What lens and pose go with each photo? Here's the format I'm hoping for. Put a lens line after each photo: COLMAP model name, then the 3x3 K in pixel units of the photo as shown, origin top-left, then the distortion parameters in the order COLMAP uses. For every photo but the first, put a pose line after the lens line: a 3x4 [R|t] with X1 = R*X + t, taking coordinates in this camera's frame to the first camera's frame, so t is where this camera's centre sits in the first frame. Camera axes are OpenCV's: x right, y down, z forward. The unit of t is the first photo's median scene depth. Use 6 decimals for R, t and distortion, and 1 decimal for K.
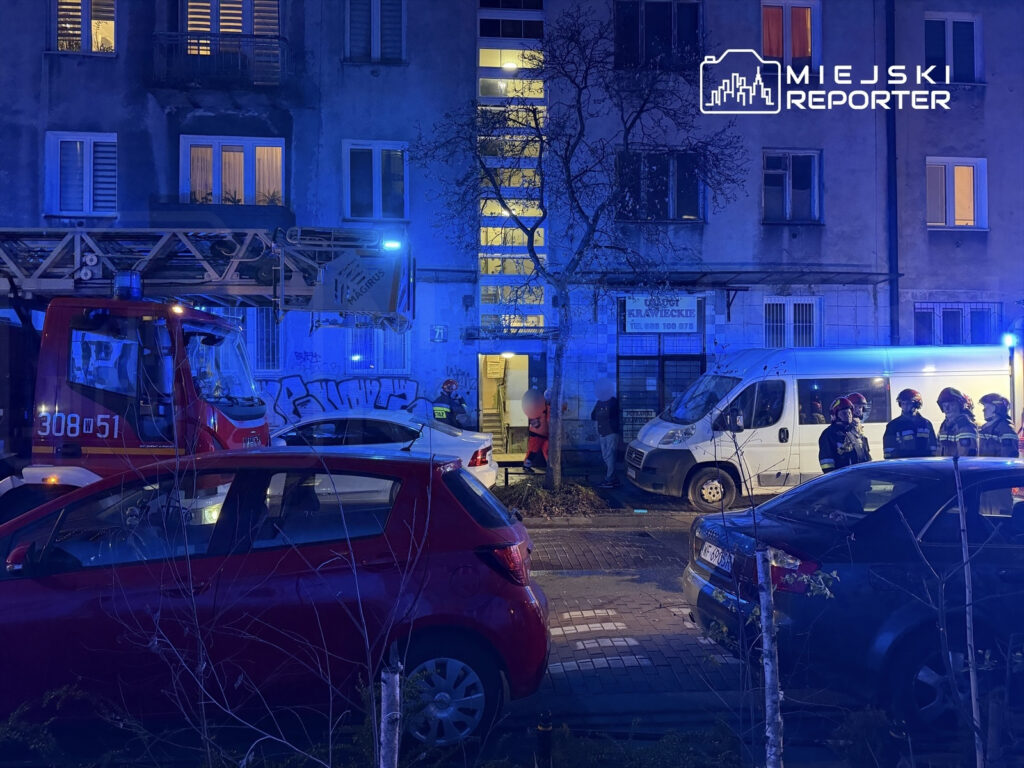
lens RADIAL K [[702.7, 0, 512.0], [0, 702.7, 384.0], [0, 0, 1]] dist [0.070911, -0.087001]
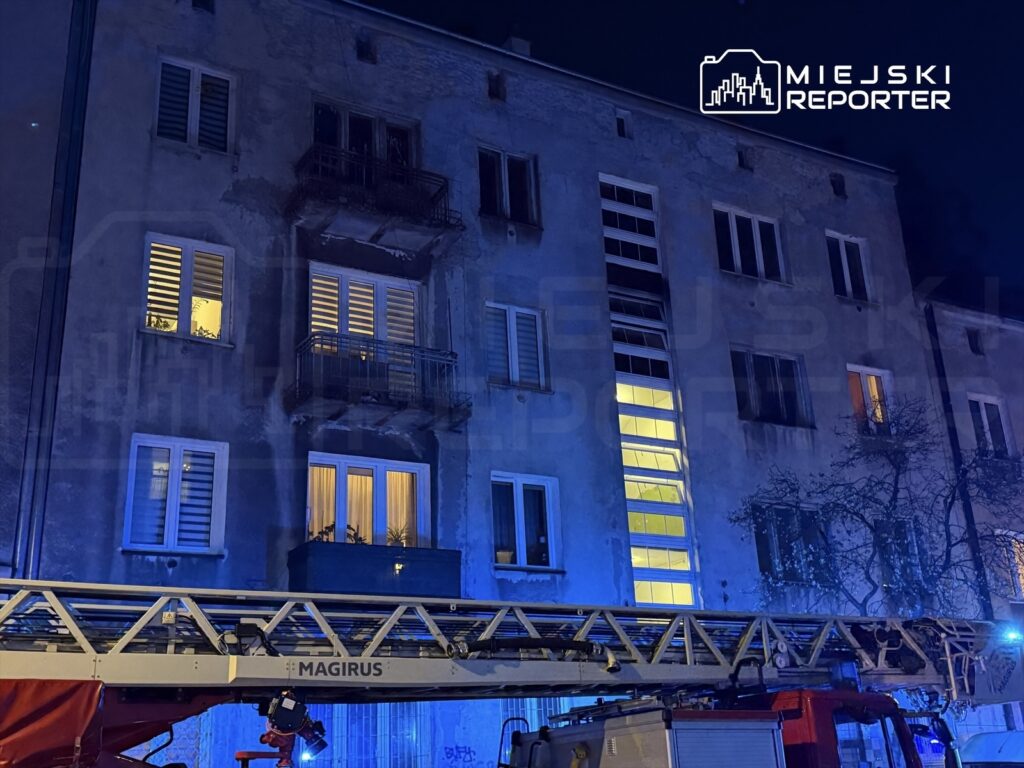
lens RADIAL K [[1106.3, 0, 512.0], [0, 1106.3, 384.0], [0, 0, 1]] dist [0.097300, -0.000492]
pose [[0.904289, 0.107734, 0.413103, -0.819618], [0.042854, 0.939841, -0.338912, -0.003752], [-0.424764, 0.324178, 0.845272, -0.135540]]
